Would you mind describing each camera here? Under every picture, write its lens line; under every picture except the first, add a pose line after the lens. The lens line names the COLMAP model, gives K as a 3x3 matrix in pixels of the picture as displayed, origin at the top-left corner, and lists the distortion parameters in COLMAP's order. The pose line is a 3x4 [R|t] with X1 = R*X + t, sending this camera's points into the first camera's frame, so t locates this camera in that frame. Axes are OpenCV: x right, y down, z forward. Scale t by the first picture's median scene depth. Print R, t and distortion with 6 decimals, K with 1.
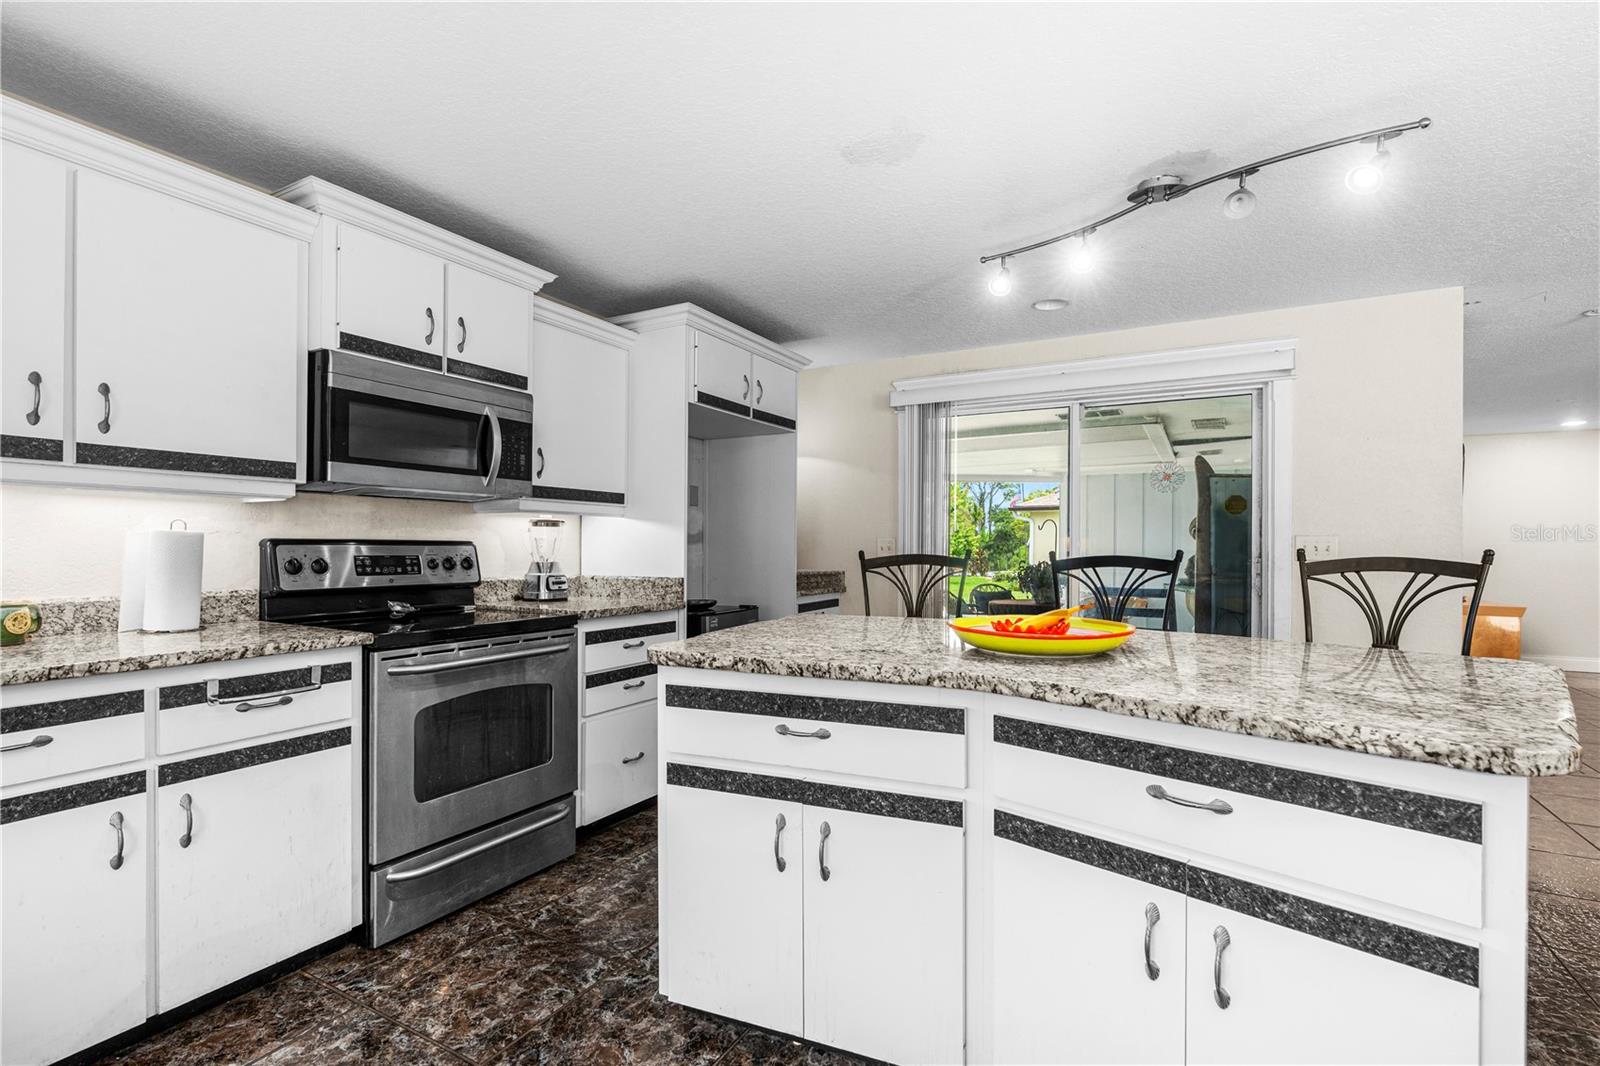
lens RADIAL K [[720.6, 0, 818.3], [0, 720.6, 543.9], [0, 0, 1]] dist [-0.000766, -0.000122]
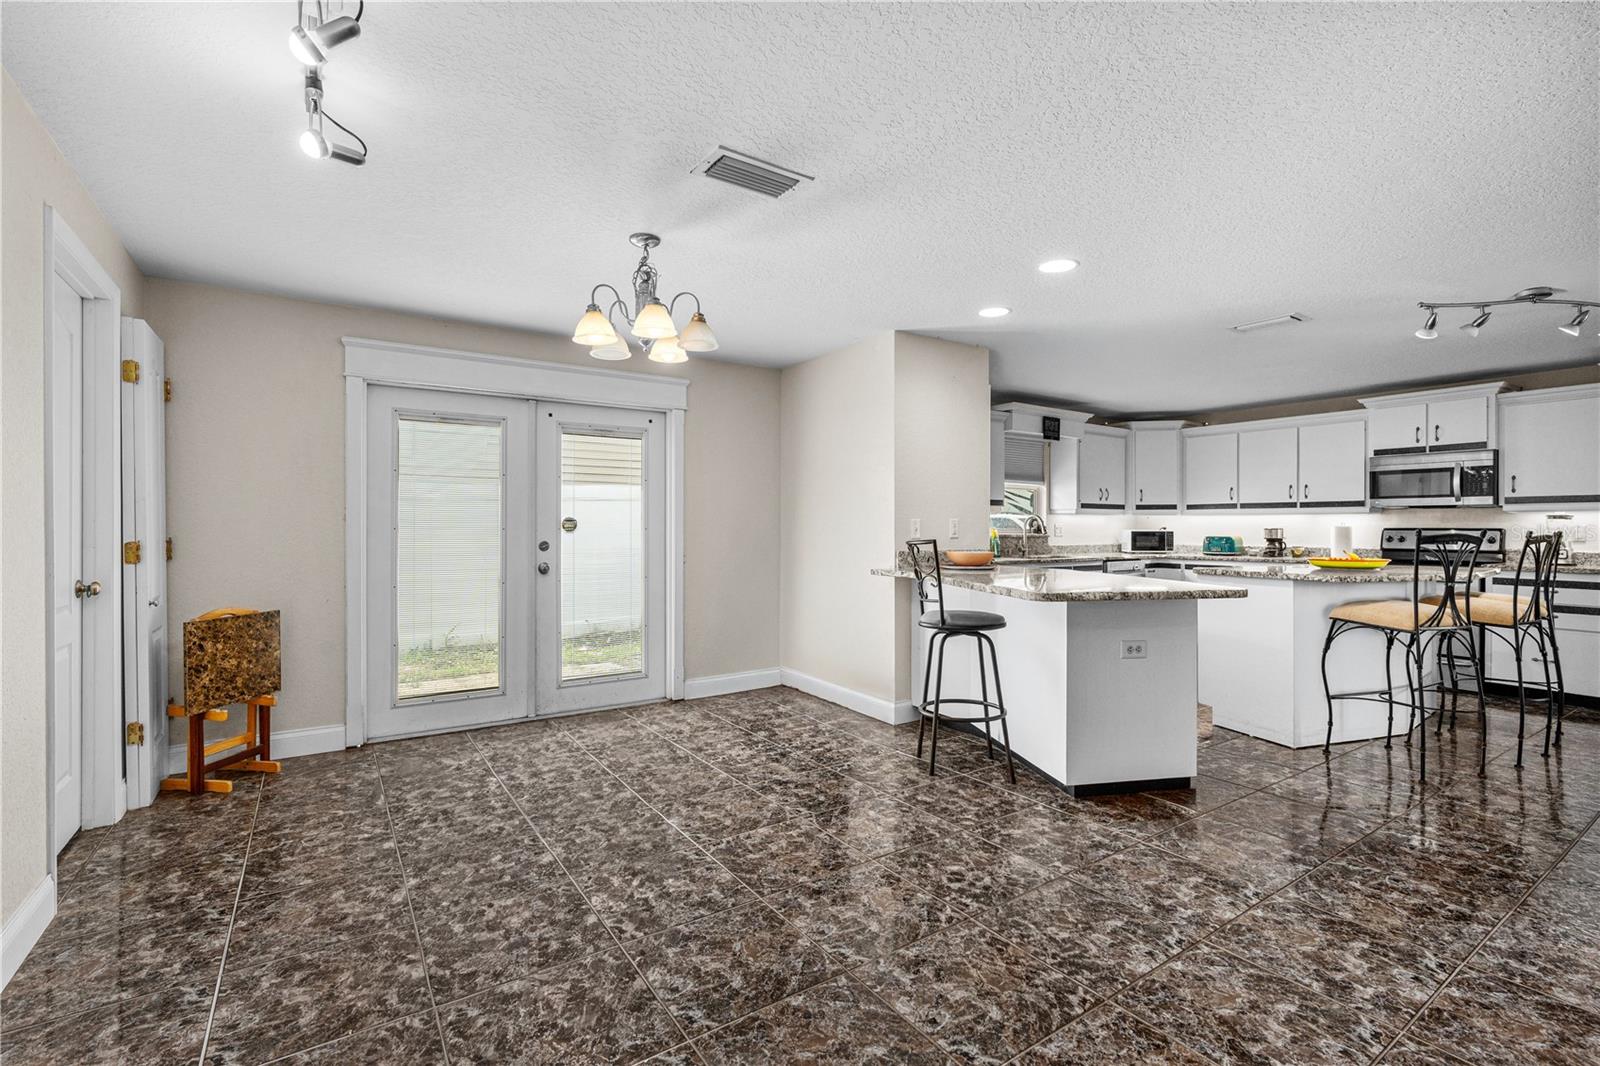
lens RADIAL K [[727.2, 0, 824.5], [0, 727.2, 525.5], [0, 0, 1]] dist [0.011648, 0.000076]
pose [[-0.422391, -0.010346, -0.906355, 3.354296], [-0.003299, 0.999946, -0.009877, 0.021072], [0.906408, -0.001181, -0.422402, 0.378510]]
